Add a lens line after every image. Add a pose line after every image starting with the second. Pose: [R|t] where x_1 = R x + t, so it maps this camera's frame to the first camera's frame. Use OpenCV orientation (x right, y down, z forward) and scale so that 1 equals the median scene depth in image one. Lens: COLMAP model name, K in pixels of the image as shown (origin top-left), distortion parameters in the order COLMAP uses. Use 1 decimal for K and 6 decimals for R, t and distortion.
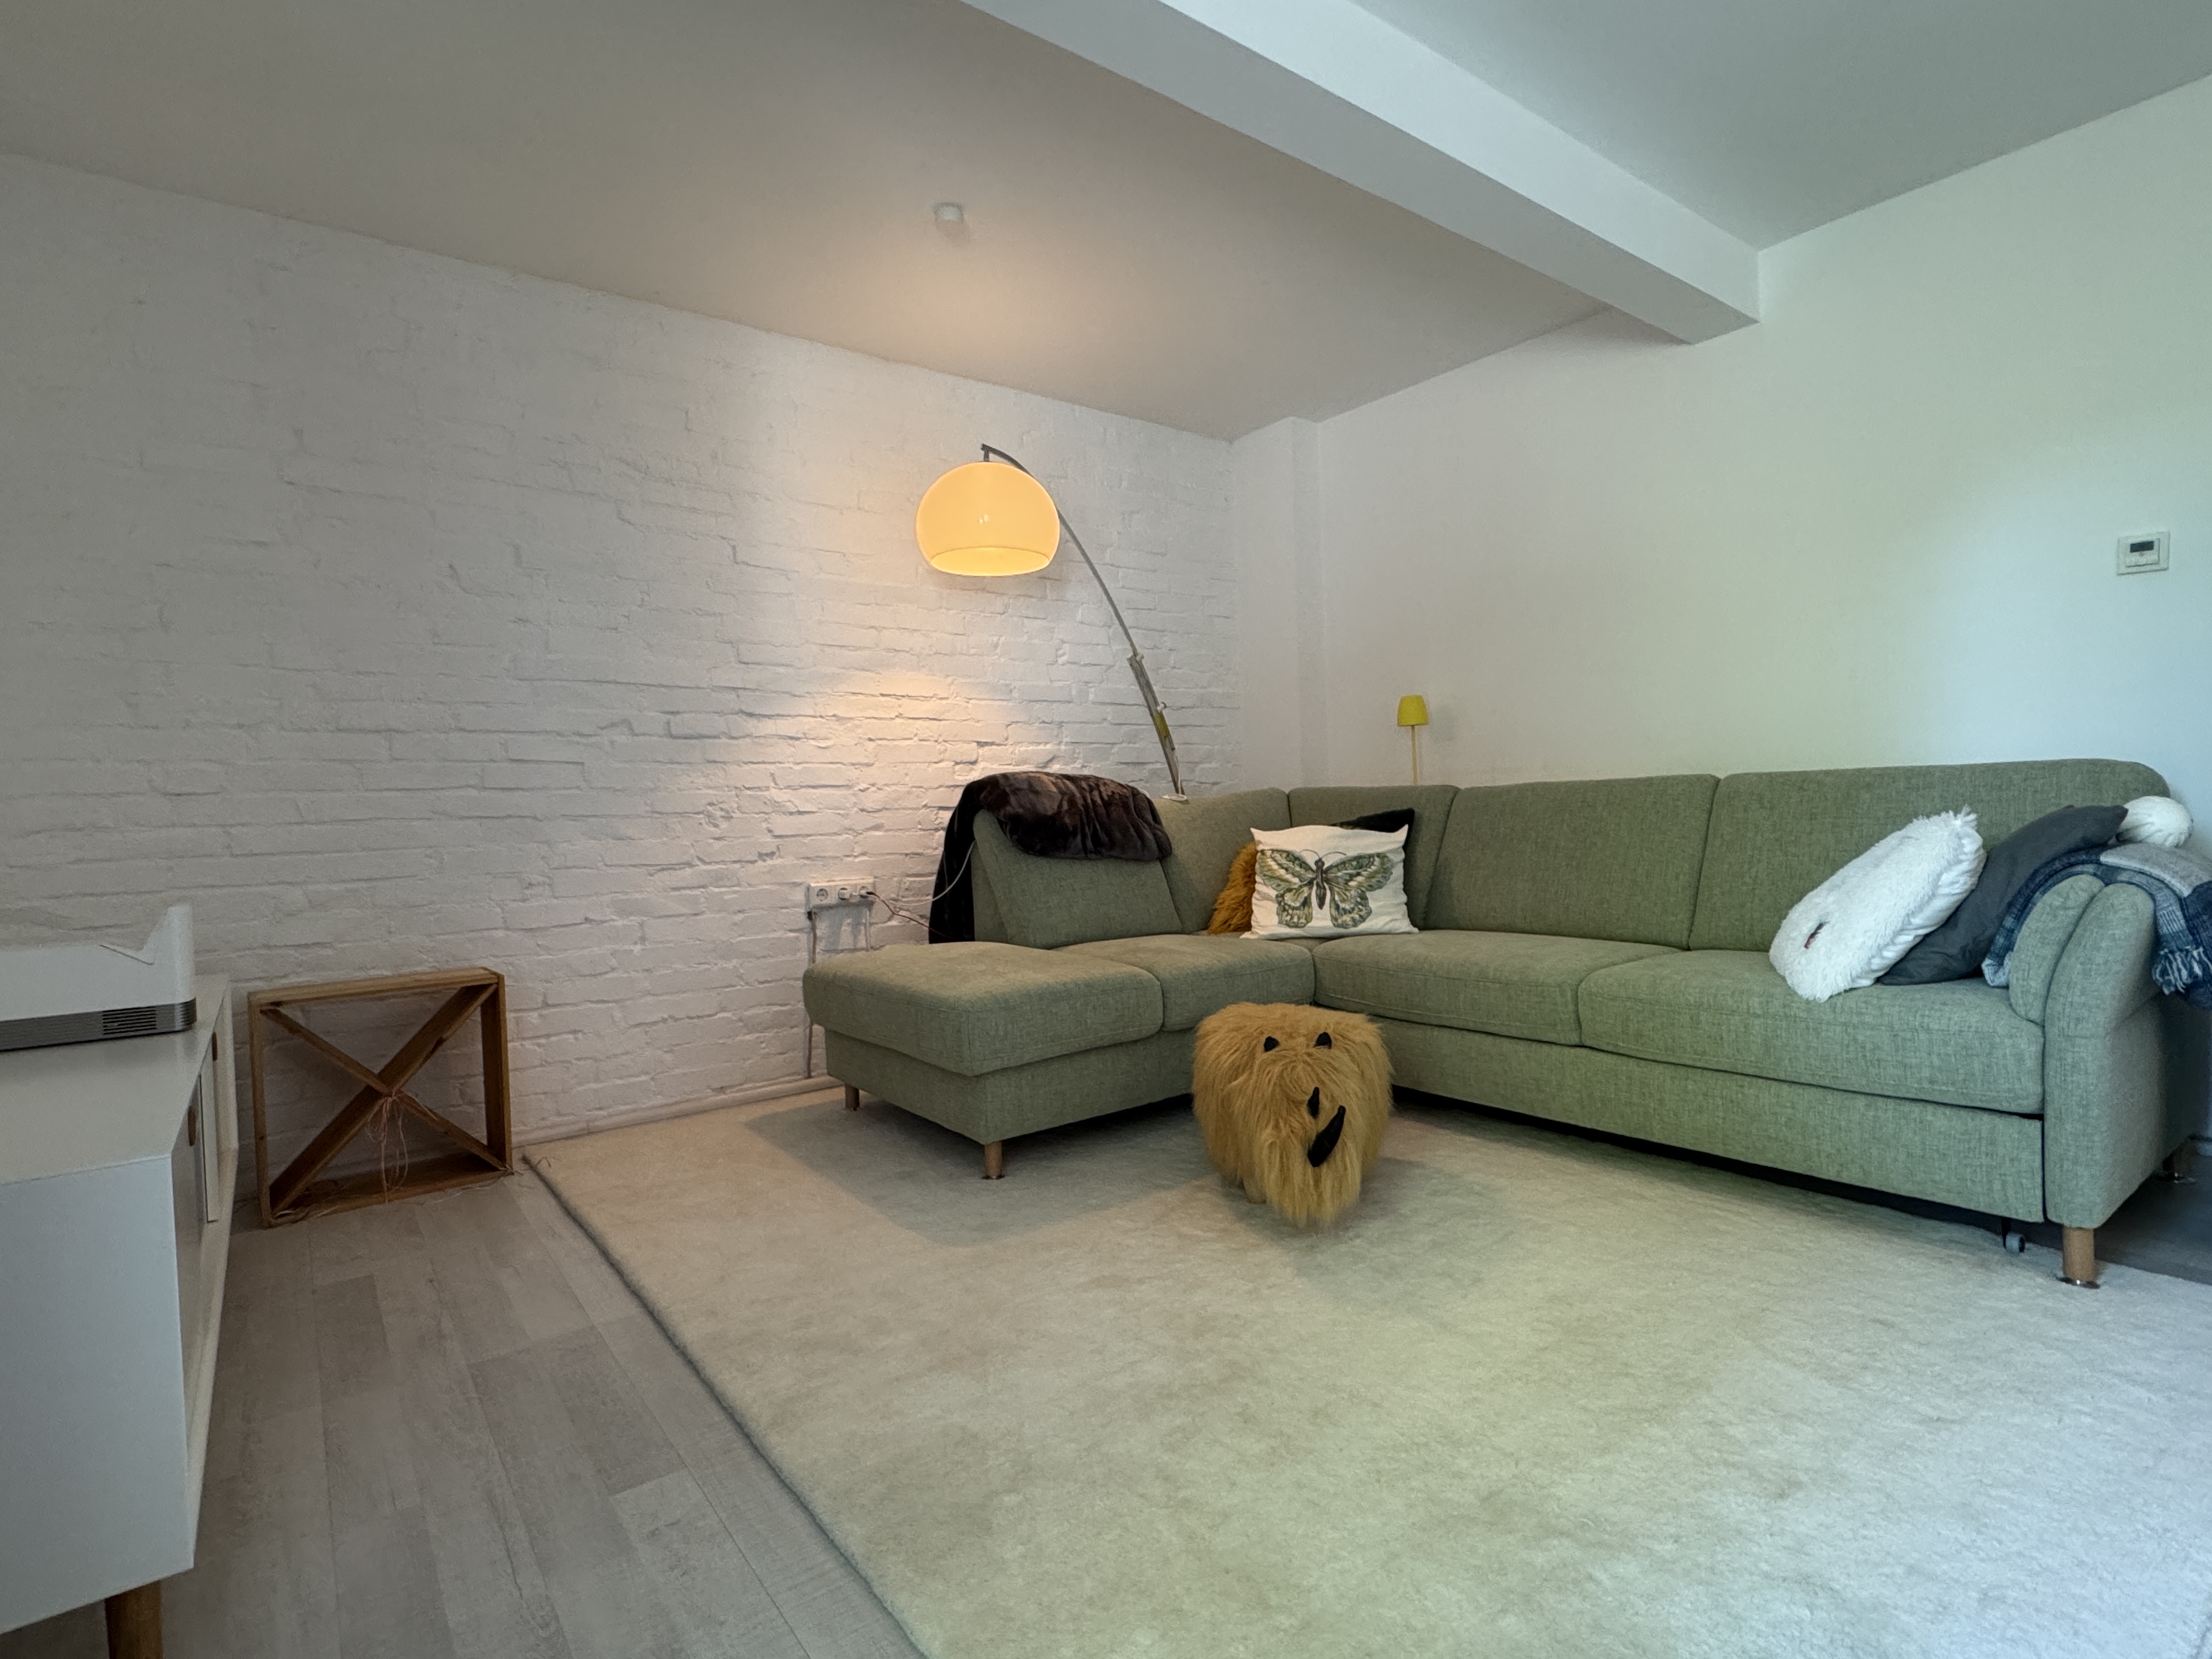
lens RADIAL K [[1104.5, 0, 1106.0], [0, 1104.5, 829.5], [0, 0, 1]] dist [0.000422, 0.000415]
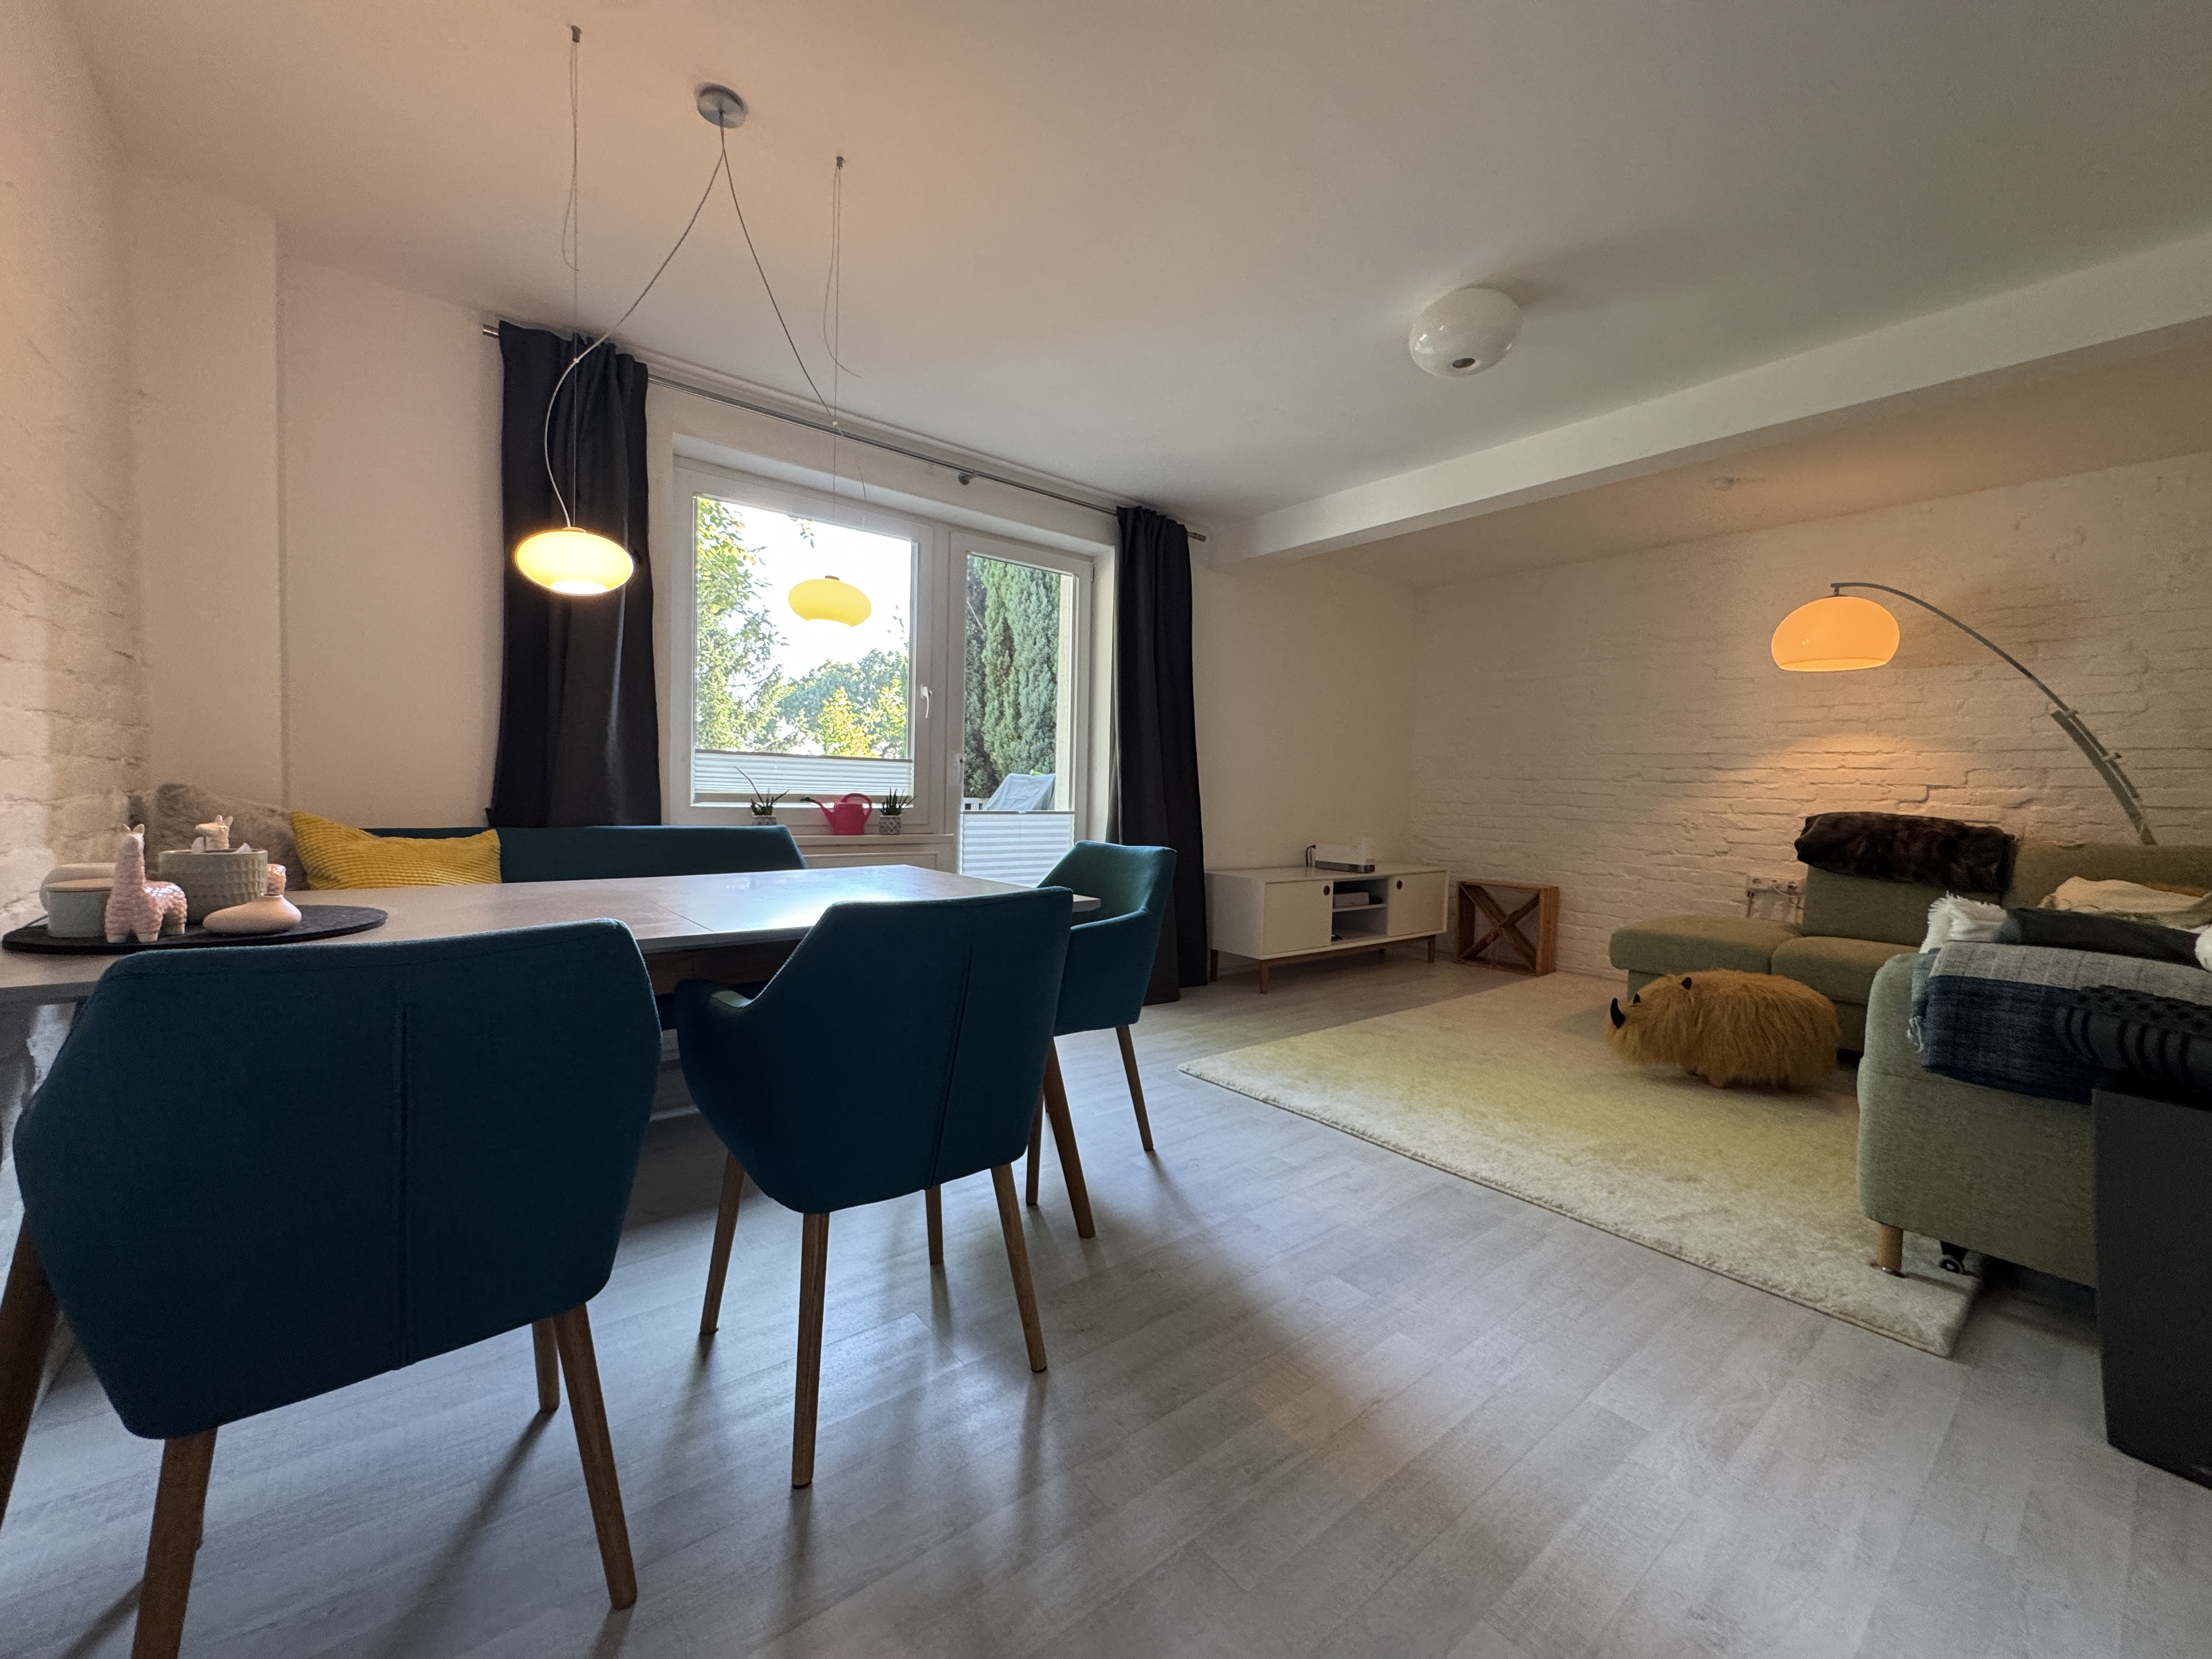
lens RADIAL K [[883.3, 0, 1106.0], [0, 883.3, 829.5], [0, 0, 1]] dist [-0.000917, -0.000184]
pose [[0.036355, 0.078760, -0.996230, 1.111993], [-0.048725, 0.995844, 0.076952, -0.078181], [0.998150, 0.045743, 0.040042, 0.023784]]
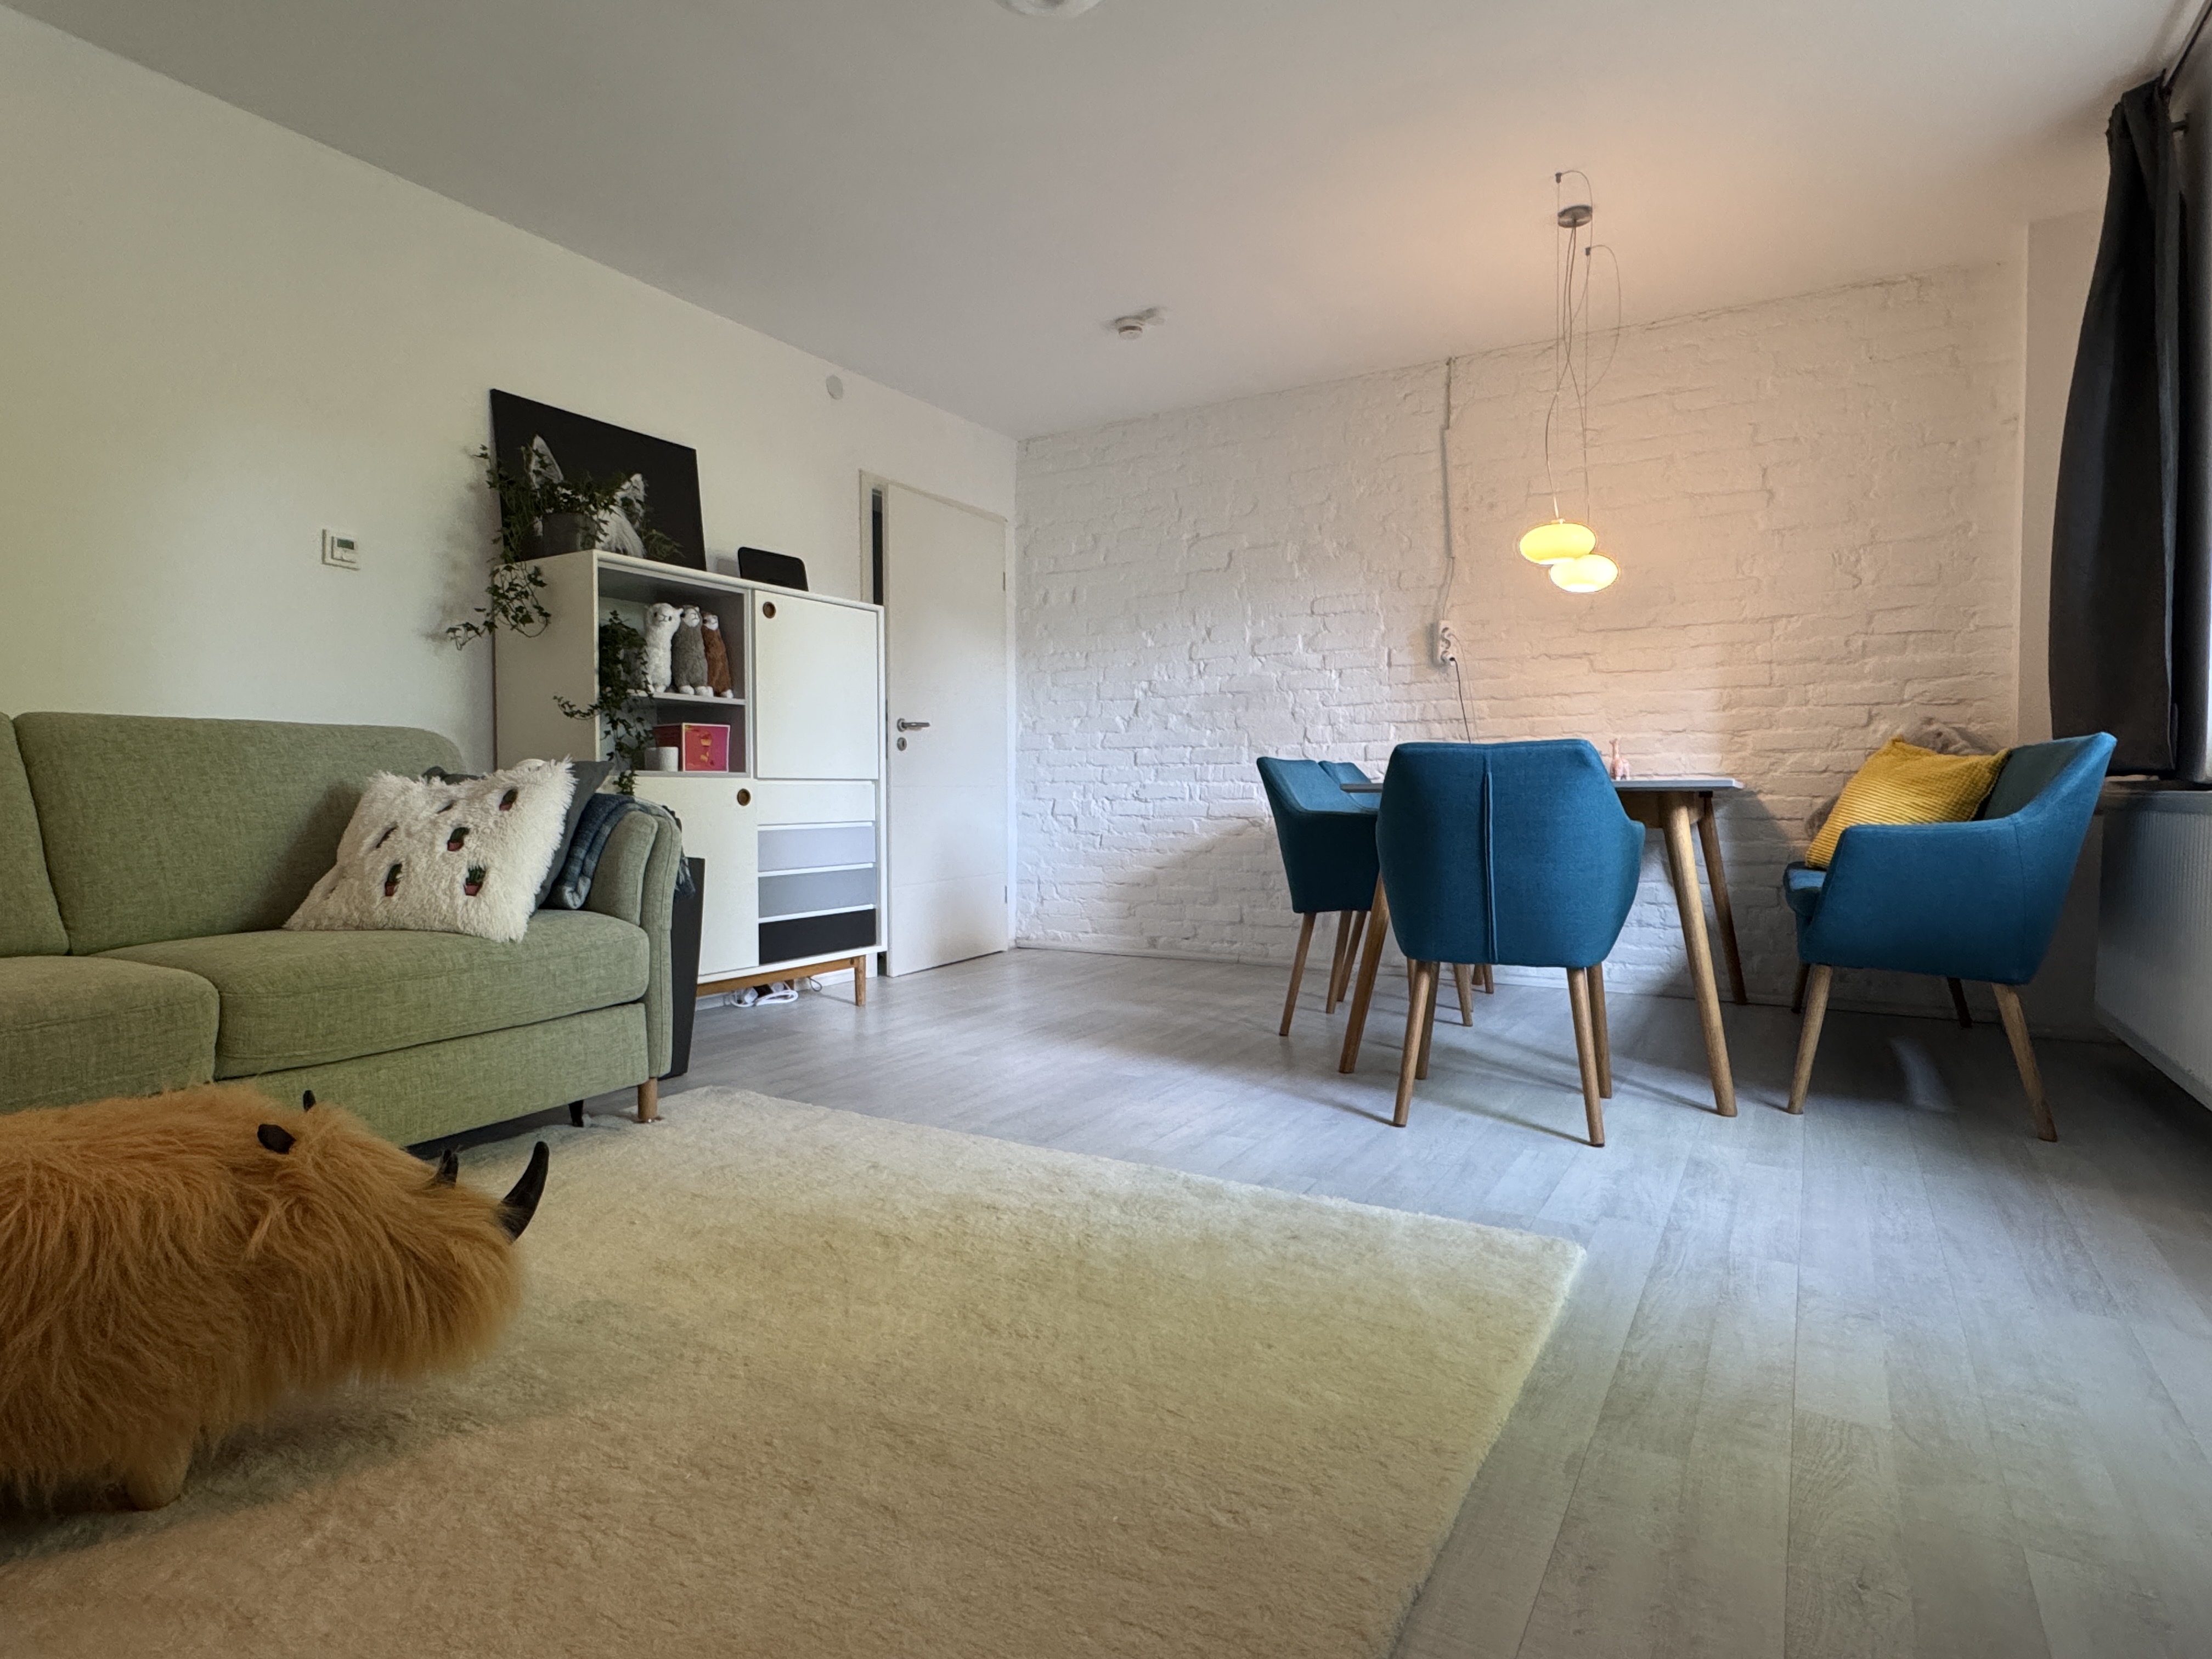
lens RADIAL K [[1171.8, 0, 1106.0], [0, 1171.8, 829.5], [0, 0, 1]] dist [-0.001148, -0.000377]
pose [[-0.376386, 0.006688, 0.926439, -0.376006], [0.038904, 0.999206, 0.008592, 0.044478], [-0.925646, 0.039276, -0.376347, 0.614374]]
